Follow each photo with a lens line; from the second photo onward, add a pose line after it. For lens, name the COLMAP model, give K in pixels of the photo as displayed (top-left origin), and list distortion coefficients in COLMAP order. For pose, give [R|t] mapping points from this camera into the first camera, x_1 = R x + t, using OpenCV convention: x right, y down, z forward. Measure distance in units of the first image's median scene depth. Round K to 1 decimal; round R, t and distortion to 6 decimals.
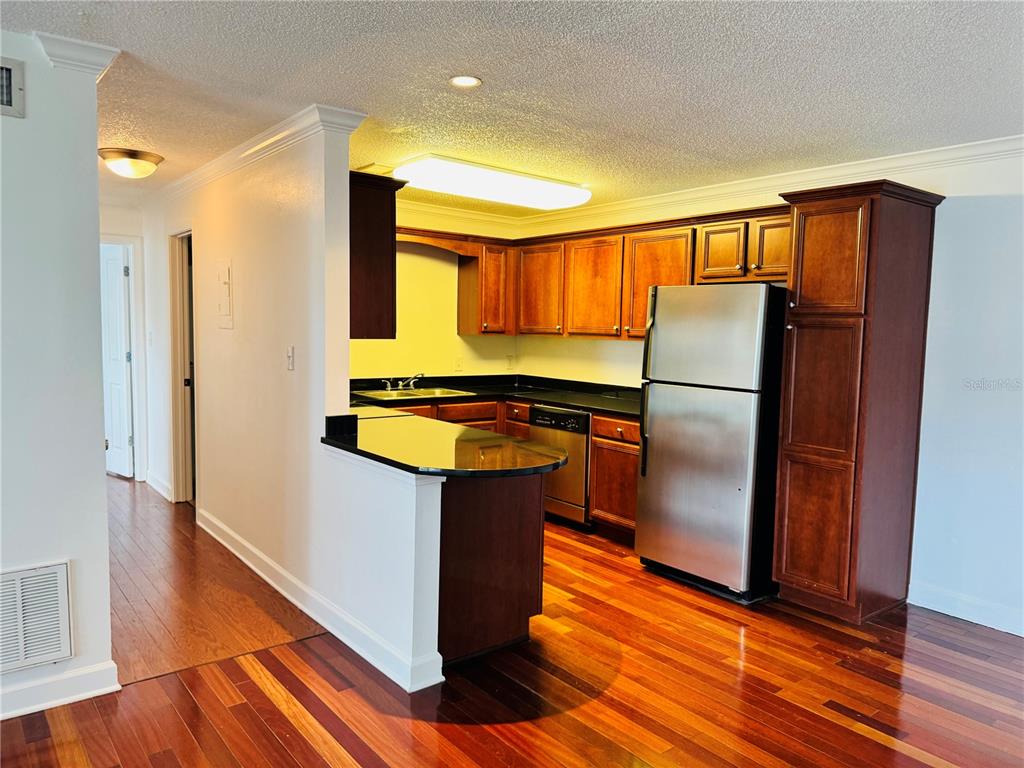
lens RADIAL K [[726.6, 0, 510.4], [0, 726.6, 385.2], [0, 0, 1]] dist [0.011793, -0.025587]
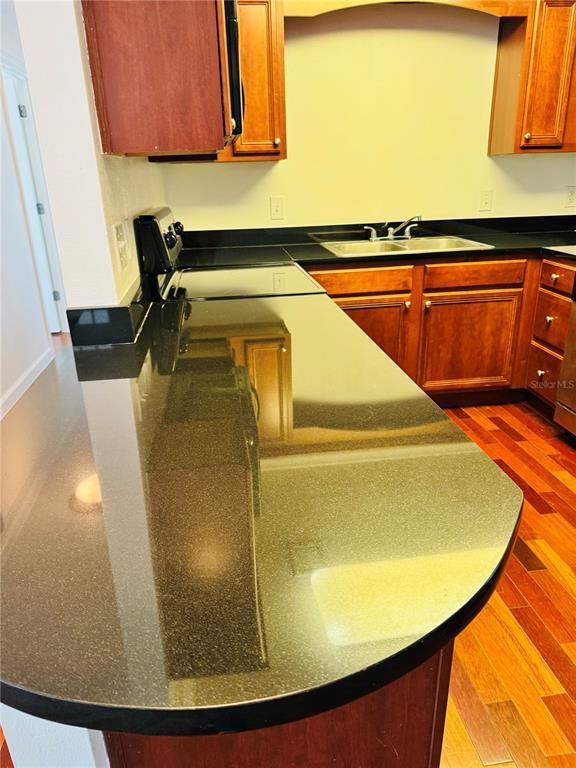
lens RADIAL K [[544.9, 0, 287.8], [0, 544.9, 387.2], [0, 0, 1]] dist [0.011793, -0.025587]
pose [[0.856329, 0.141529, -0.496659, 0.057005], [0.007611, 0.958152, 0.286160, -0.009352], [0.516374, -0.248828, 0.819416, 0.453357]]
